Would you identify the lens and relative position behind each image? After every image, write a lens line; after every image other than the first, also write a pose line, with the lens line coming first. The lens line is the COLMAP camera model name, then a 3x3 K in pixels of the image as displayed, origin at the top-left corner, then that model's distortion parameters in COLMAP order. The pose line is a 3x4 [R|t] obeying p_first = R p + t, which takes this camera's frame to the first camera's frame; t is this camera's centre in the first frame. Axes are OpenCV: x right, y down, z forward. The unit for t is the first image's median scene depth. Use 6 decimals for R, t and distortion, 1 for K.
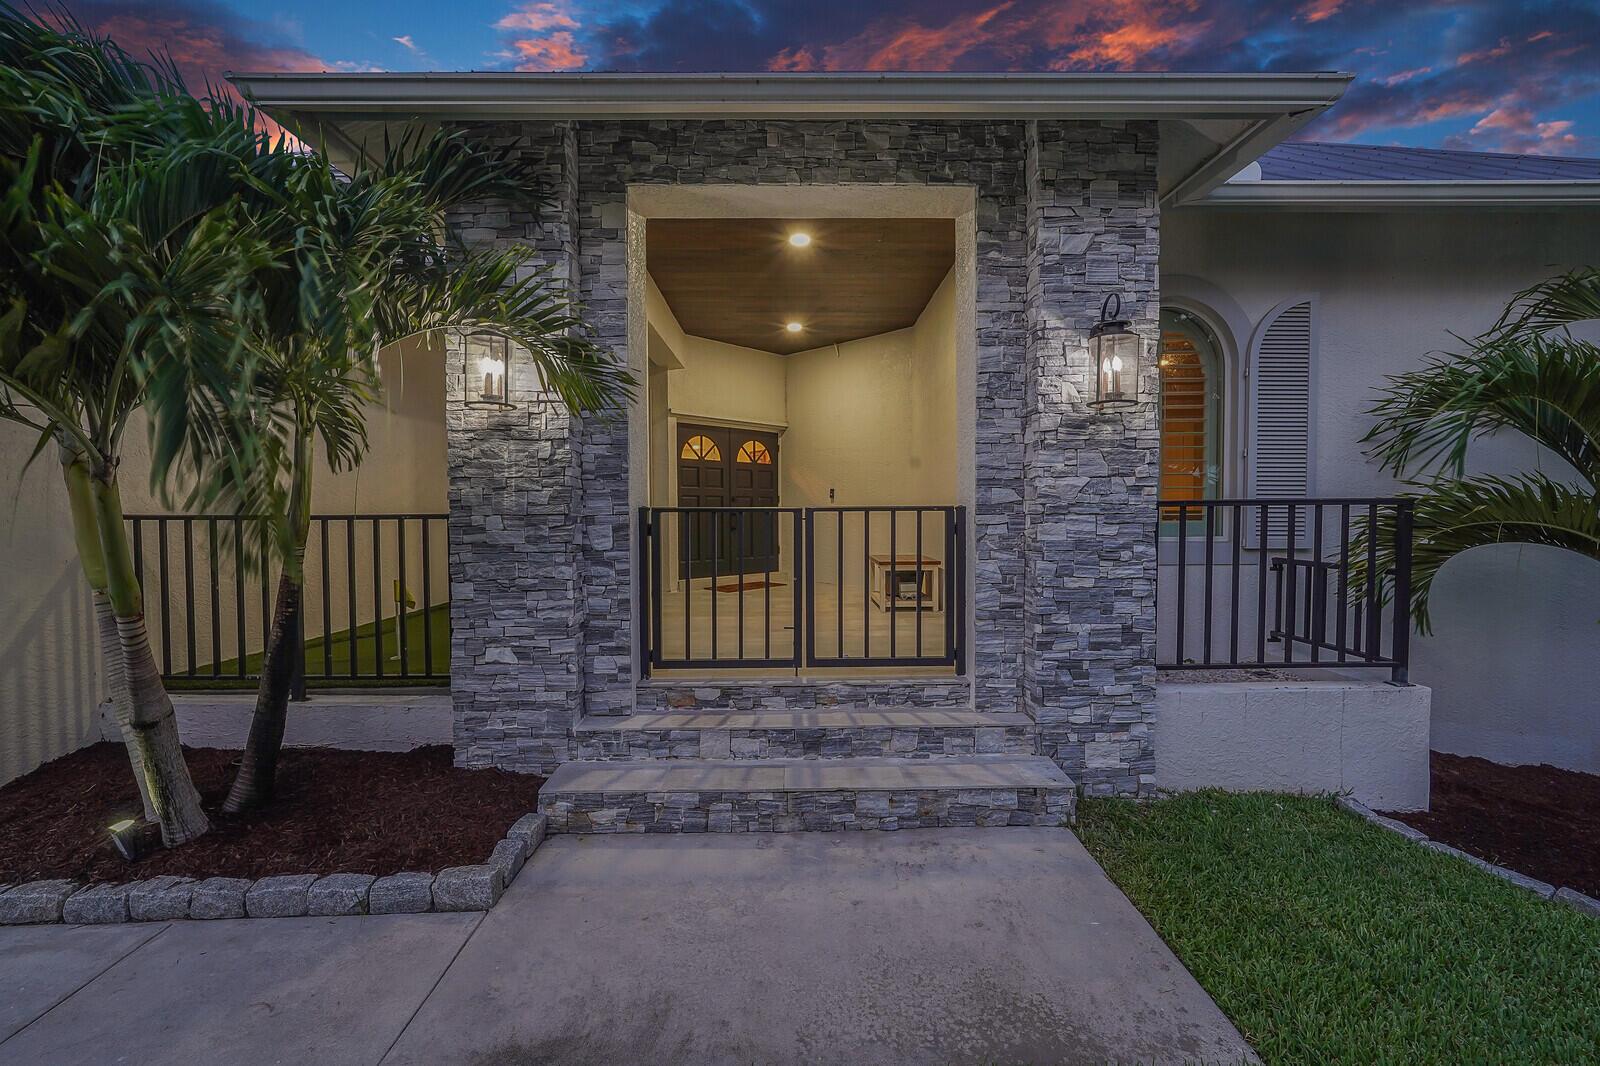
lens RADIAL K [[725.1, 0, 800.0], [0, 725.1, 533.0], [0, 0, 1]] dist [-0.000118, 0.000070]
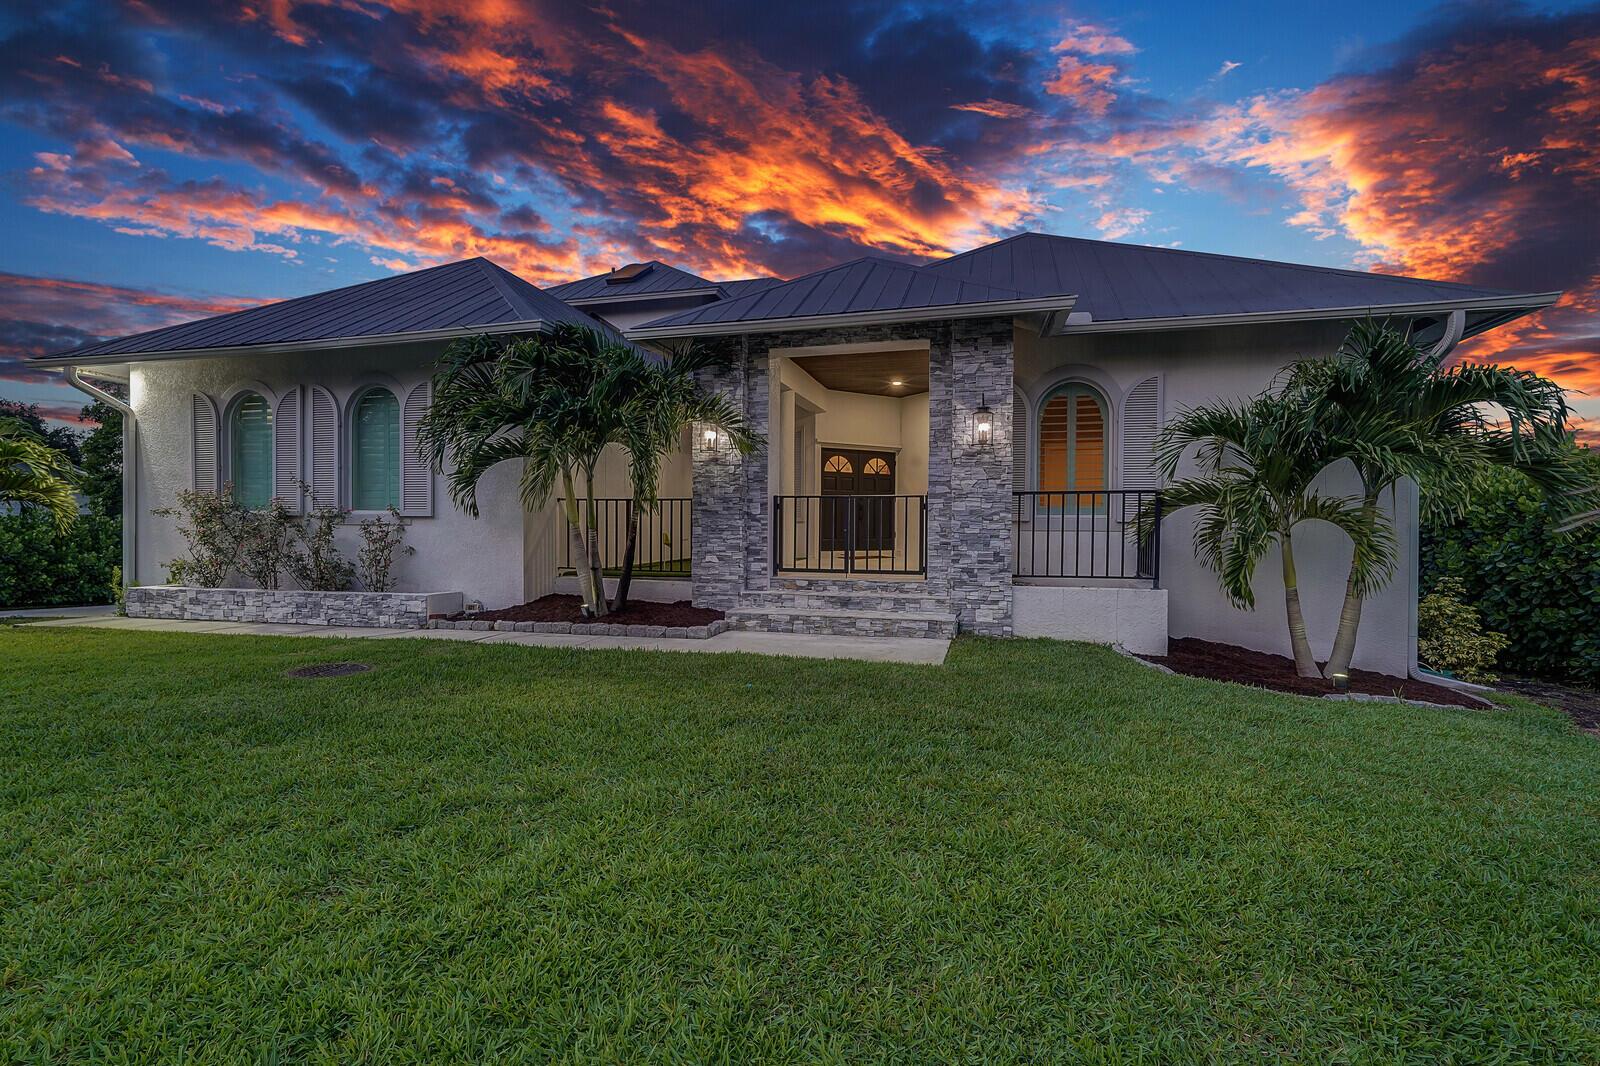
lens RADIAL K [[725.1, 0, 800.0], [0, 725.1, 533.0], [0, 0, 1]] dist [-0.000118, 0.000070]
pose [[0.962352, 0.013912, -0.271449, 0.469419], [-0.017620, 0.999782, -0.011227, 0.105535], [0.271233, 0.015587, 0.962387, -1.115727]]
